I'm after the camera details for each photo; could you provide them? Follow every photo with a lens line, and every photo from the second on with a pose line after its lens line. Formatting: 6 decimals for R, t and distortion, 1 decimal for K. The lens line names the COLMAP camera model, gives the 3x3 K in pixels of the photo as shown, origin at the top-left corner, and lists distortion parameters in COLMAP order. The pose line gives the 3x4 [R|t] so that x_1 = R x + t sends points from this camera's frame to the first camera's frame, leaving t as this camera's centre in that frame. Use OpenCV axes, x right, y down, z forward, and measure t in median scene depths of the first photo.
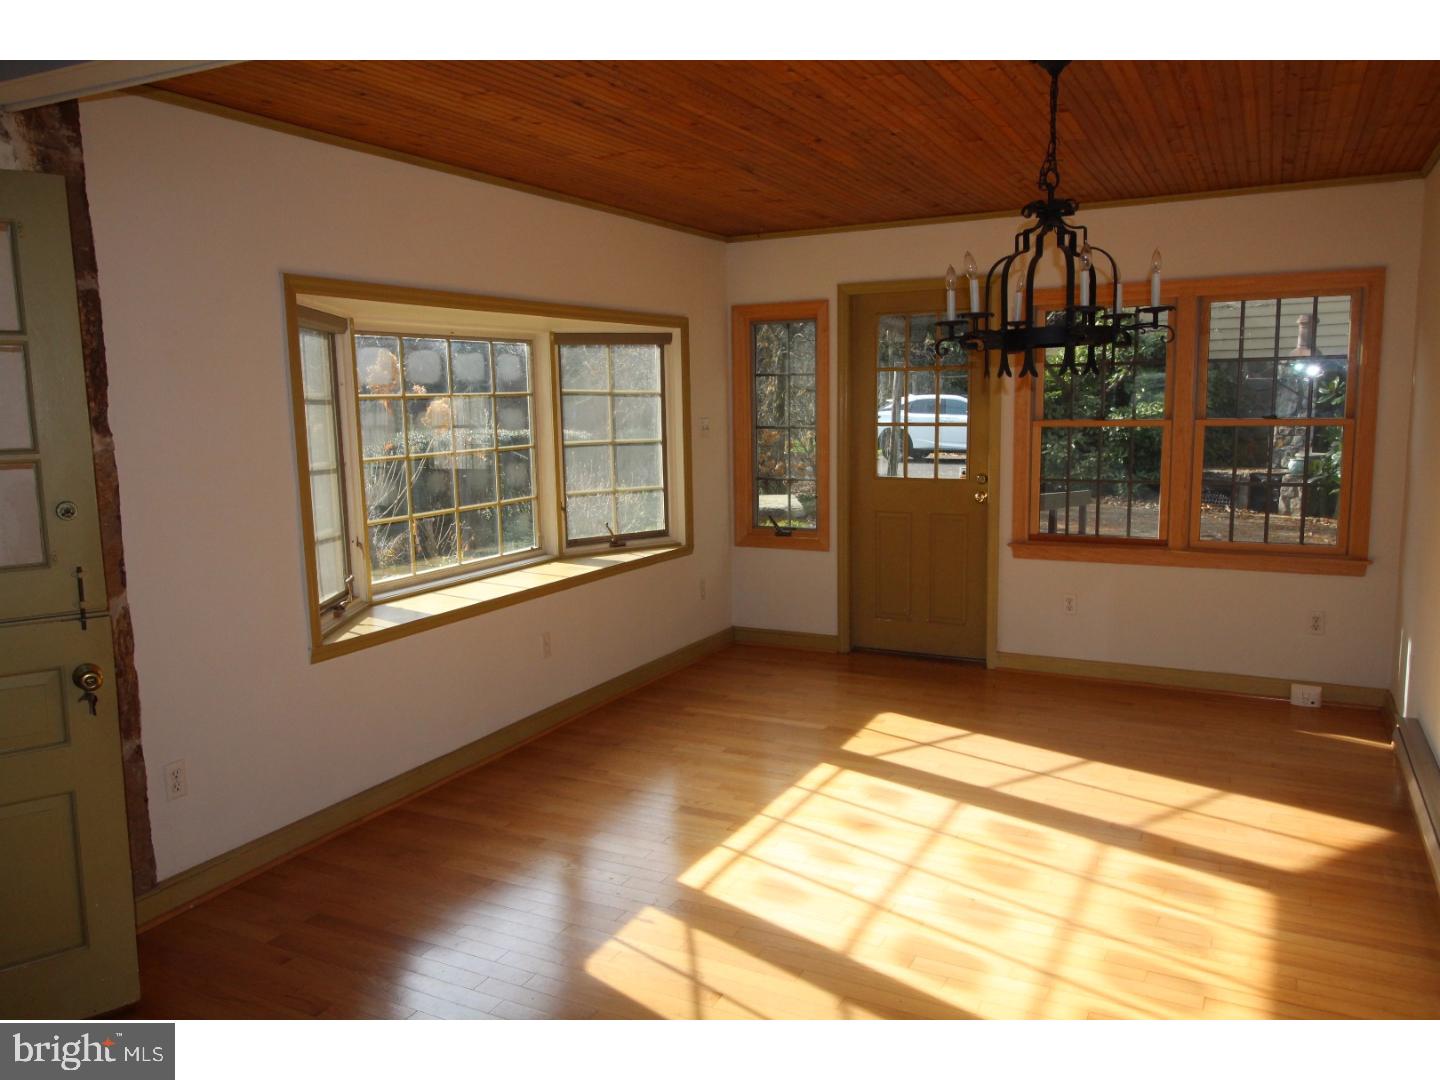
lens RADIAL K [[1050.6, 0, 722.3], [0, 1050.6, 536.6], [0, 0, 1]] dist [-0.011798, -0.001934]
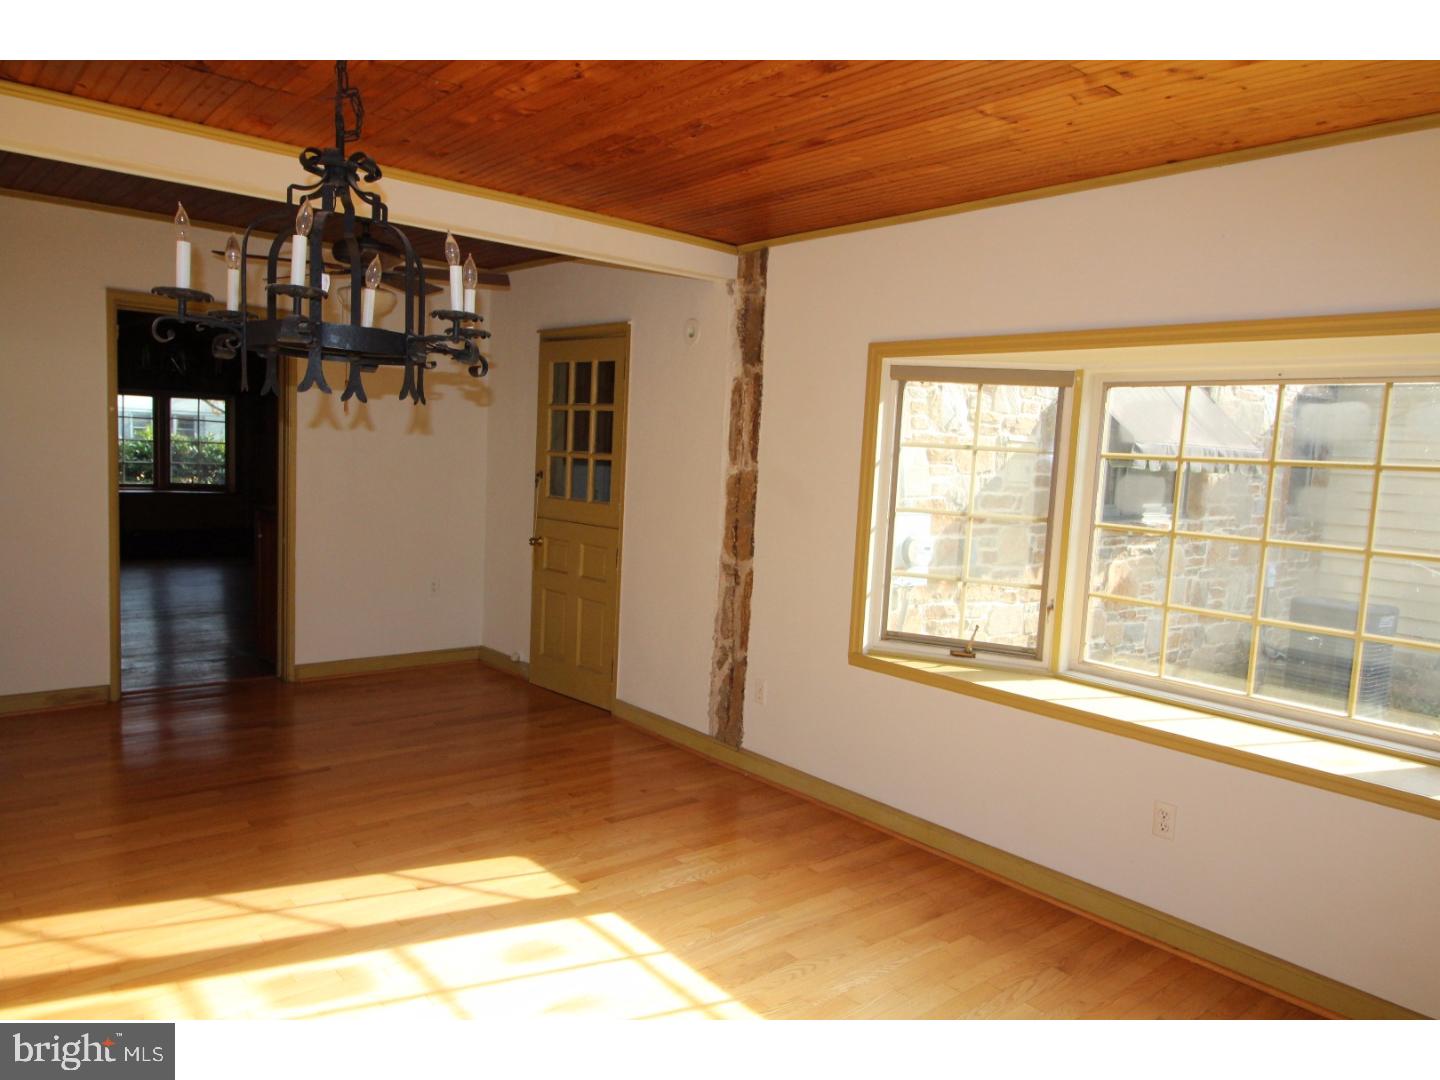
lens RADIAL K [[969.9, 0, 721.8], [0, 969.9, 546.5], [0, 0, 1]] dist [0.010521, 0.001353]
pose [[-0.370033, 0.095039, -0.924144, 0.719072], [-0.166527, 0.971857, 0.166624, -0.181401], [0.913972, 0.215551, -0.343793, 1.286362]]
